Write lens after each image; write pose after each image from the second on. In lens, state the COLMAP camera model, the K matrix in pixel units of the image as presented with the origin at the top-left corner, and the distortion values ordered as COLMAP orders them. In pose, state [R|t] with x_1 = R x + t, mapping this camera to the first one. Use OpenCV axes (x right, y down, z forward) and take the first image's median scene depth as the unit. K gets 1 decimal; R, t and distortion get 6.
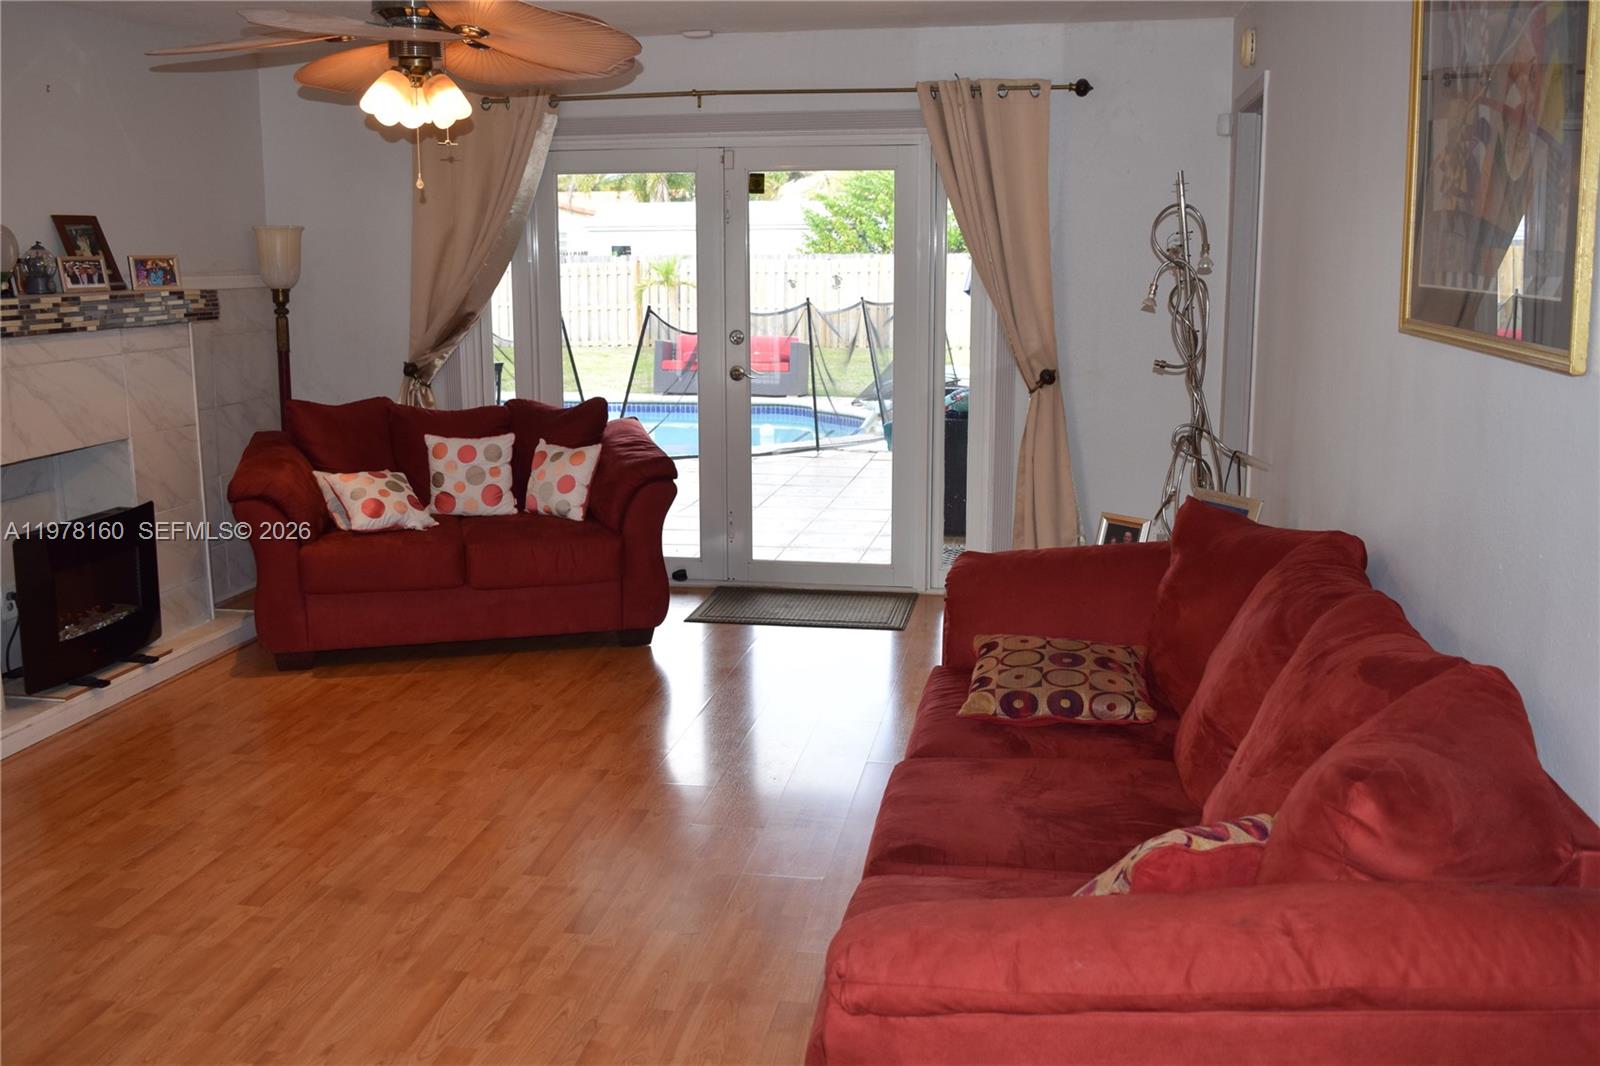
lens RADIAL K [[1526.1, 0, 800.0], [0, 1526.1, 533.0], [0, 0, 1]] dist [-0.007963, -0.012541]
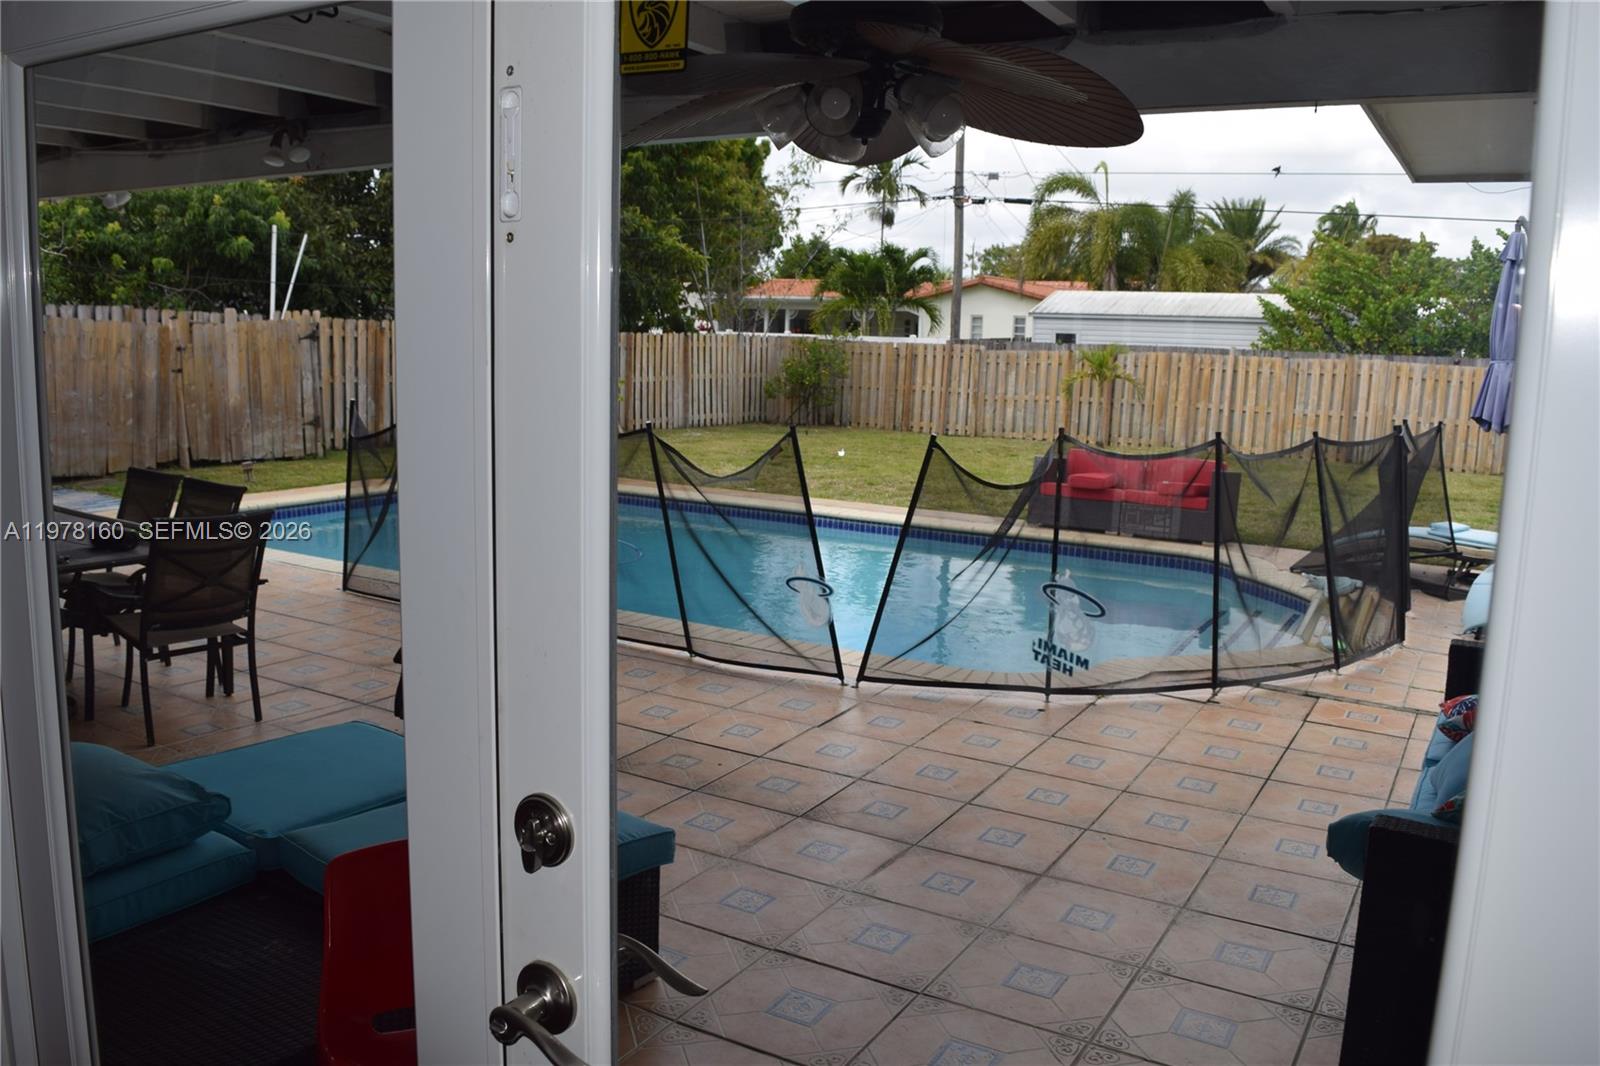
lens RADIAL K [[1259.1, 0, 789.4], [0, 1259.1, 528.1], [0, 0, 1]] dist [-0.096018, 0.024399]
pose [[0.932399, 0.082511, -0.351887, 0.010716], [-0.092934, 0.995590, -0.012800, -0.044490], [0.349279, 0.044637, 0.935955, 0.228981]]
